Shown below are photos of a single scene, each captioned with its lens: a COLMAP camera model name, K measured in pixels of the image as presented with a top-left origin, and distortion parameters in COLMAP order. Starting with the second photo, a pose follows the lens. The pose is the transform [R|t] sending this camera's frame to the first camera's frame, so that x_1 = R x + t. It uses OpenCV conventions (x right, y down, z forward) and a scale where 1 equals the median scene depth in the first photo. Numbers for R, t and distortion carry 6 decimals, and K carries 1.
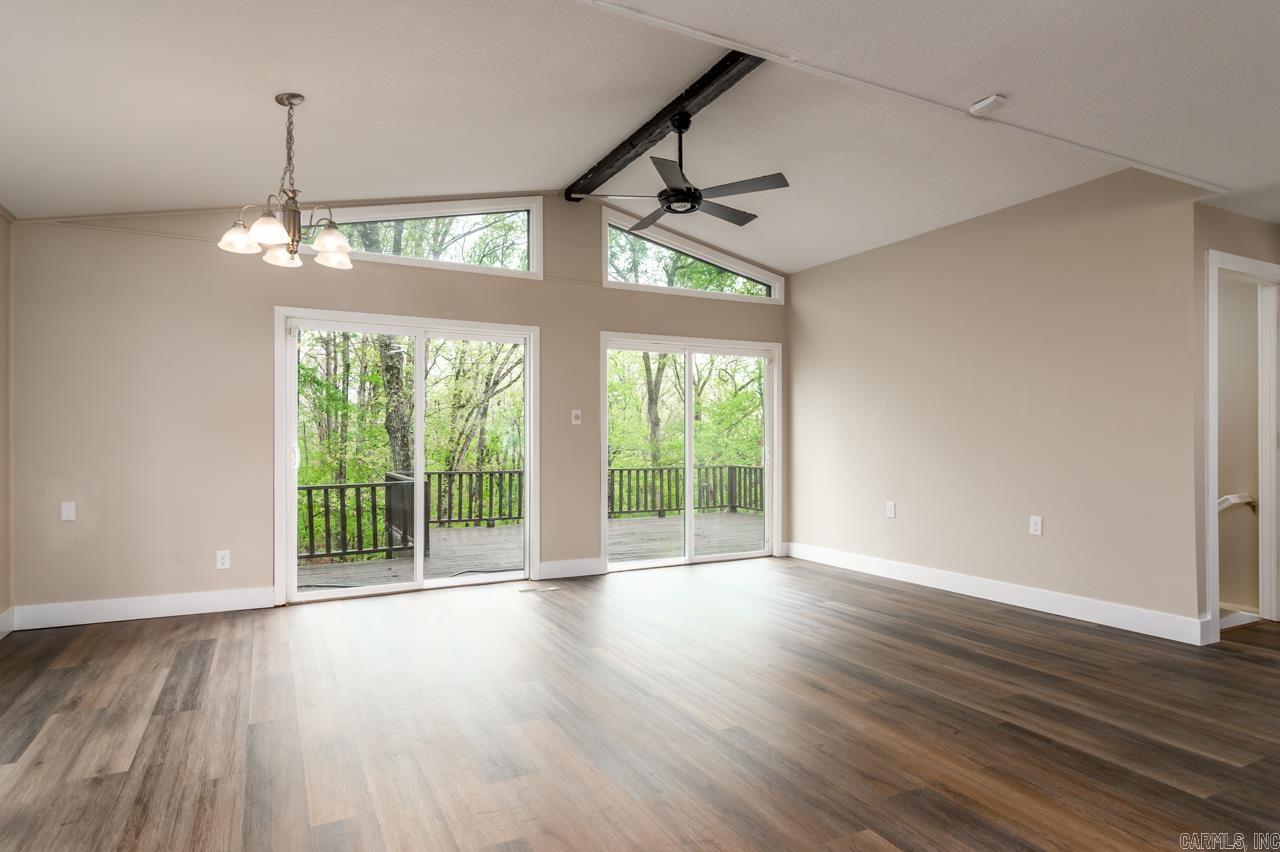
lens RADIAL K [[736.4, 0, 634.0], [0, 736.4, 440.5], [0, 0, 1]] dist [0.009500, 0.000822]
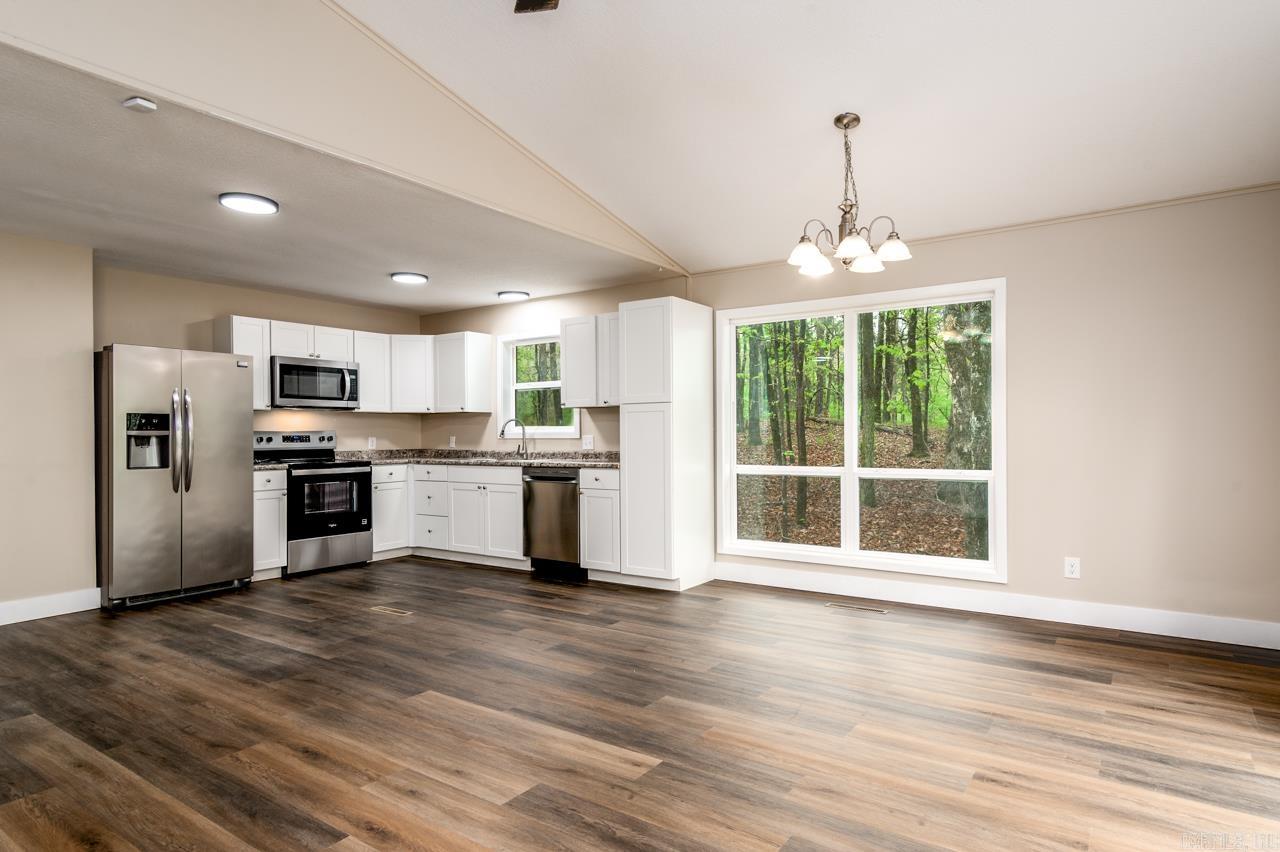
lens RADIAL K [[704.0, 0, 671.2], [0, 704.0, 436.5], [0, 0, 1]] dist [0.011140, -0.000358]
pose [[-0.858740, 0.007713, -0.512353, 0.289987], [0.004545, 0.999962, 0.007435, -0.010307], [0.512391, 0.004056, -0.858743, 1.762626]]
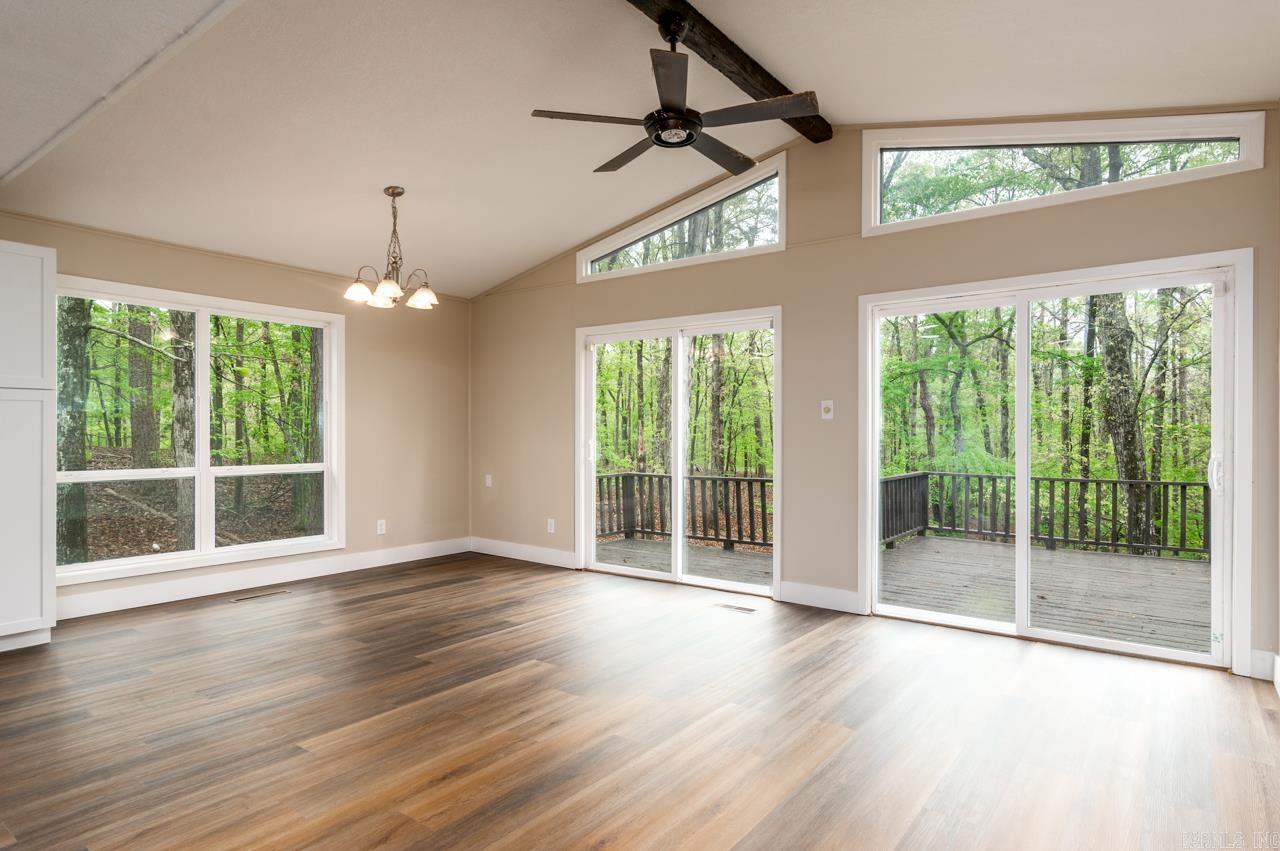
lens RADIAL K [[700.6, 0, 592.4], [0, 700.6, 436.5], [0, 0, 1]] dist [0.016332, 0.000537]
pose [[0.410693, 0.006687, -0.911749, 0.903126], [-0.005842, 0.999972, 0.004702, -0.008391], [0.911755, 0.003396, 0.410720, 0.798760]]
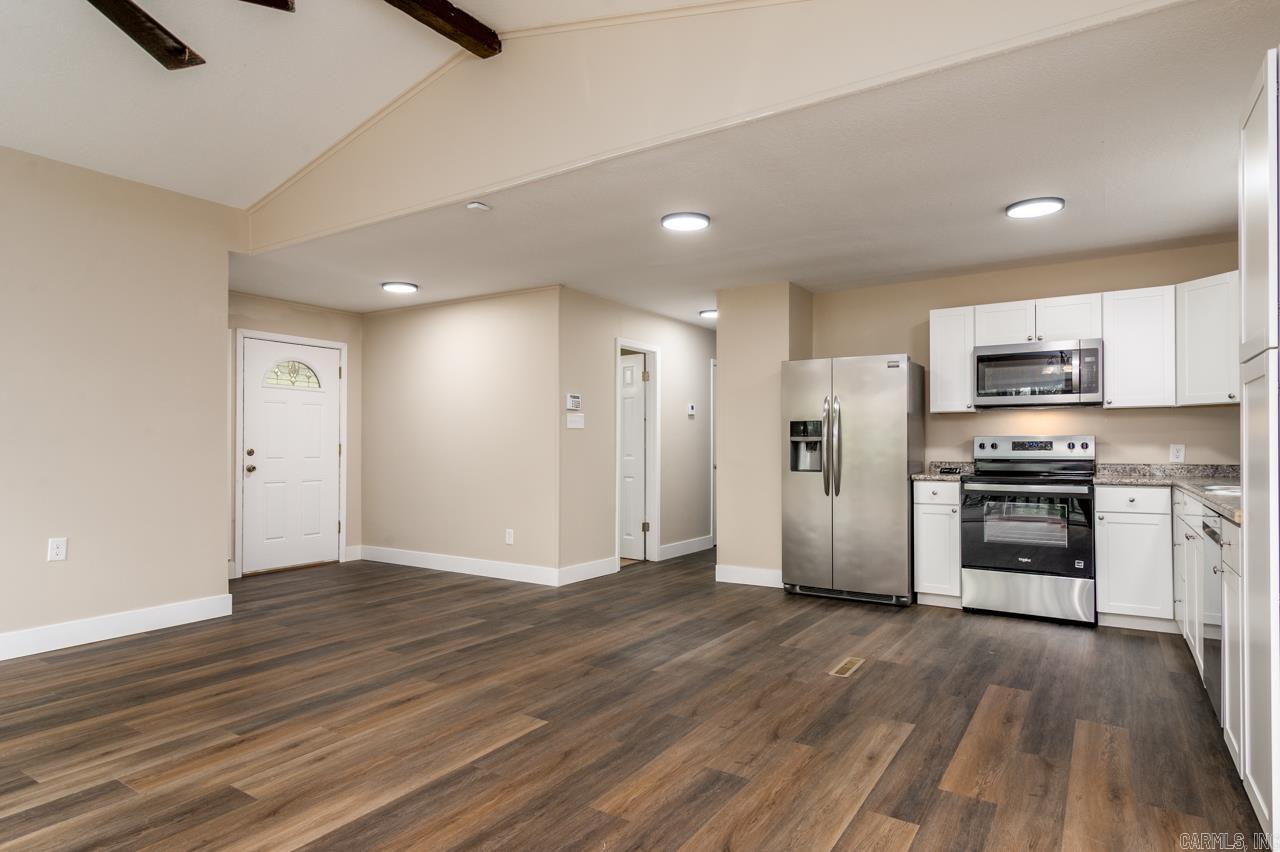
lens RADIAL K [[736.4, 0, 634.0], [0, 736.4, 440.5], [0, 0, 1]] dist [0.009500, 0.000822]
pose [[-0.507697, 0.005401, 0.861519, -0.706813], [0.004548, 0.999983, -0.003589, -0.003908], [-0.861524, 0.002096, -0.507713, 1.173043]]
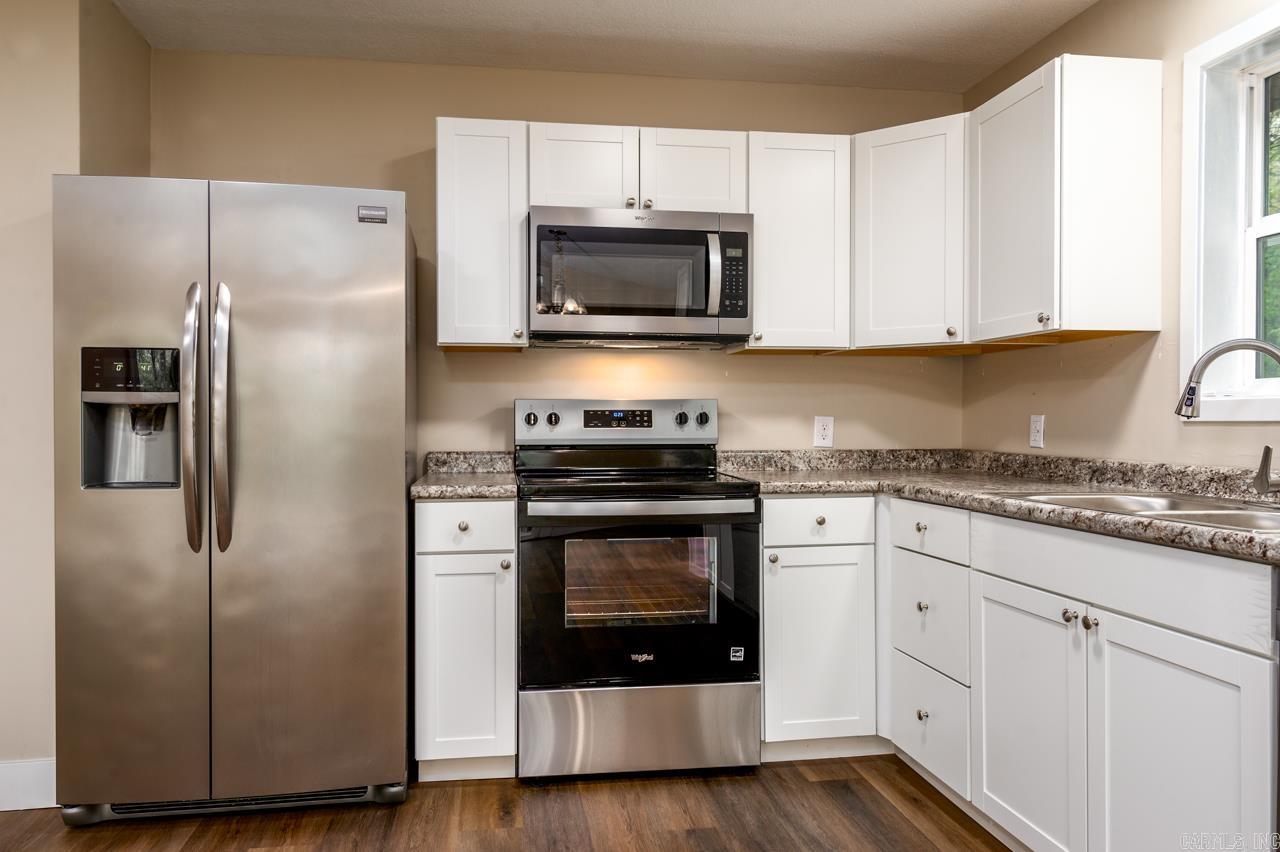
lens RADIAL K [[900.8, 0, 626.5], [0, 900.8, 427.5], [0, 0, 1]] dist [0.004190, 0.001195]
pose [[-0.951323, -0.002241, 0.308187, -0.116633], [0.000974, 0.999947, 0.010276, 0.004917], [-0.308194, 0.010076, -0.951270, 0.603873]]
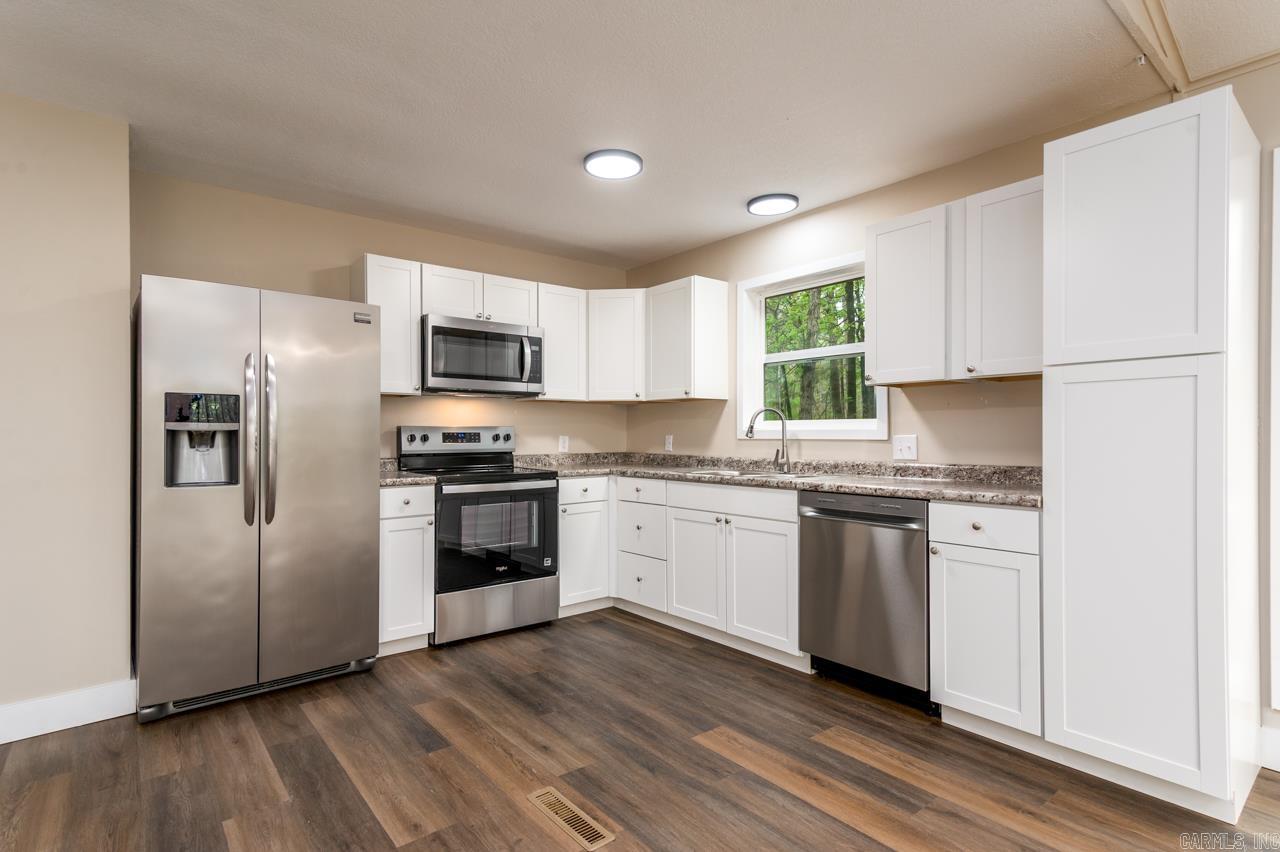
lens RADIAL K [[638.1, 0, 640.7], [0, 638.1, 433.0], [0, 0, 1]] dist [0.020835, 0.000090]
pose [[-0.974642, 0.000091, -0.223771, 0.129035], [-0.000349, 0.999998, 0.001925, -0.005447], [0.223771, 0.001955, -0.974640, 0.907871]]
